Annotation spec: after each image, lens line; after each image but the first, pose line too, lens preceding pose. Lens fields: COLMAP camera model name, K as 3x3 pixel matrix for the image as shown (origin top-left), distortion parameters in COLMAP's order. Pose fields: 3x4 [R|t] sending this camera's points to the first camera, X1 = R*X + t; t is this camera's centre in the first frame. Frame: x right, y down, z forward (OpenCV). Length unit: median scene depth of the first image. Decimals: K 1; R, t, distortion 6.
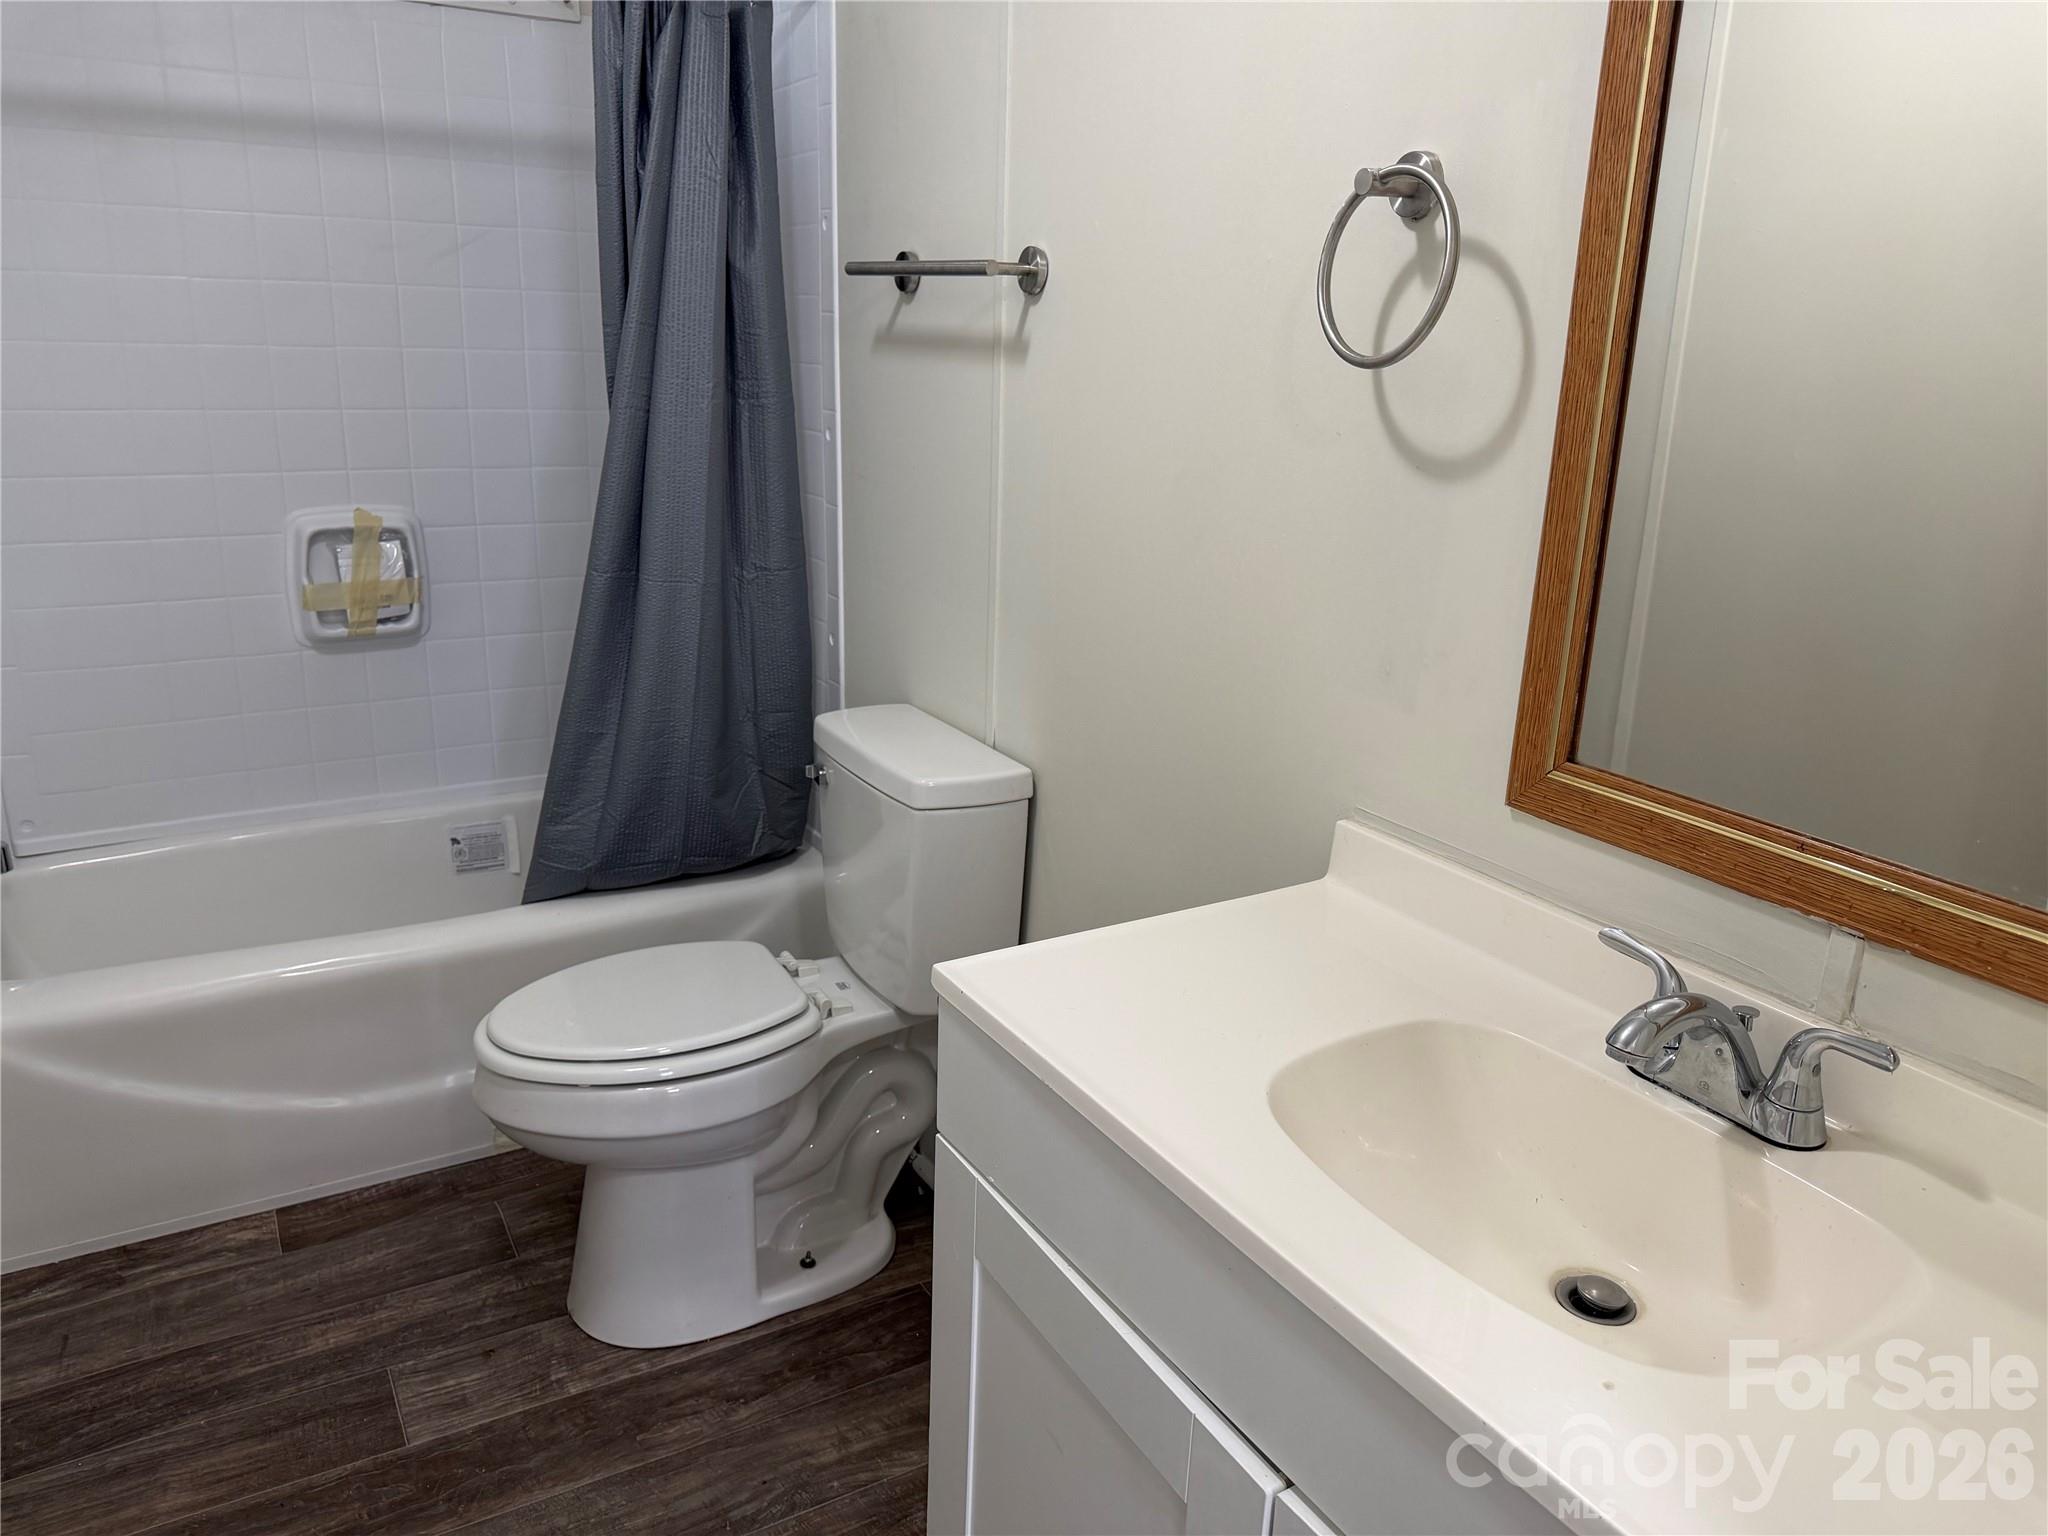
lens RADIAL K [[1435.3, 0, 1019.2], [0, 1435.3, 735.8], [0, 0, 1]] dist [0.055298, -0.048384]
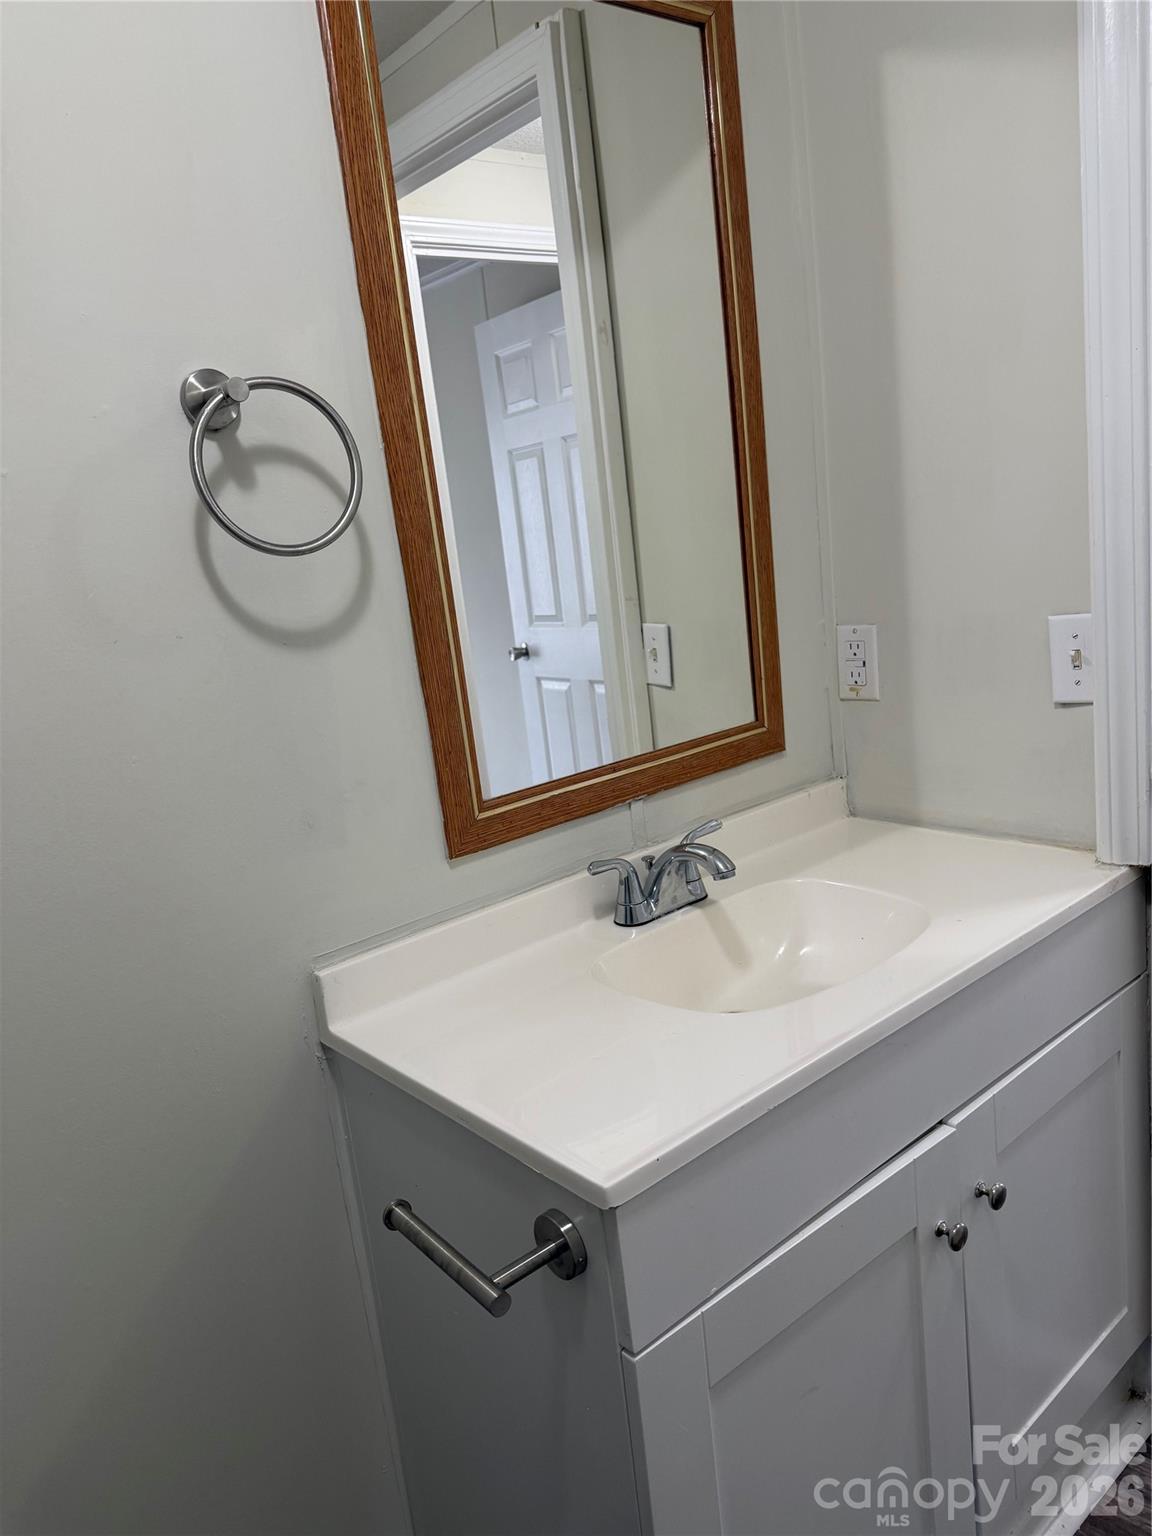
lens RADIAL K [[1076.4, 0, 577.2], [0, 1076.4, 768.4], [0, 0, 1]] dist [0.055298, -0.048384]
pose [[-0.148792, -0.244935, 0.958054, -0.686637], [0.365336, 0.886679, 0.283426, -0.297570], [-0.918907, 0.392183, -0.042447, 1.000993]]
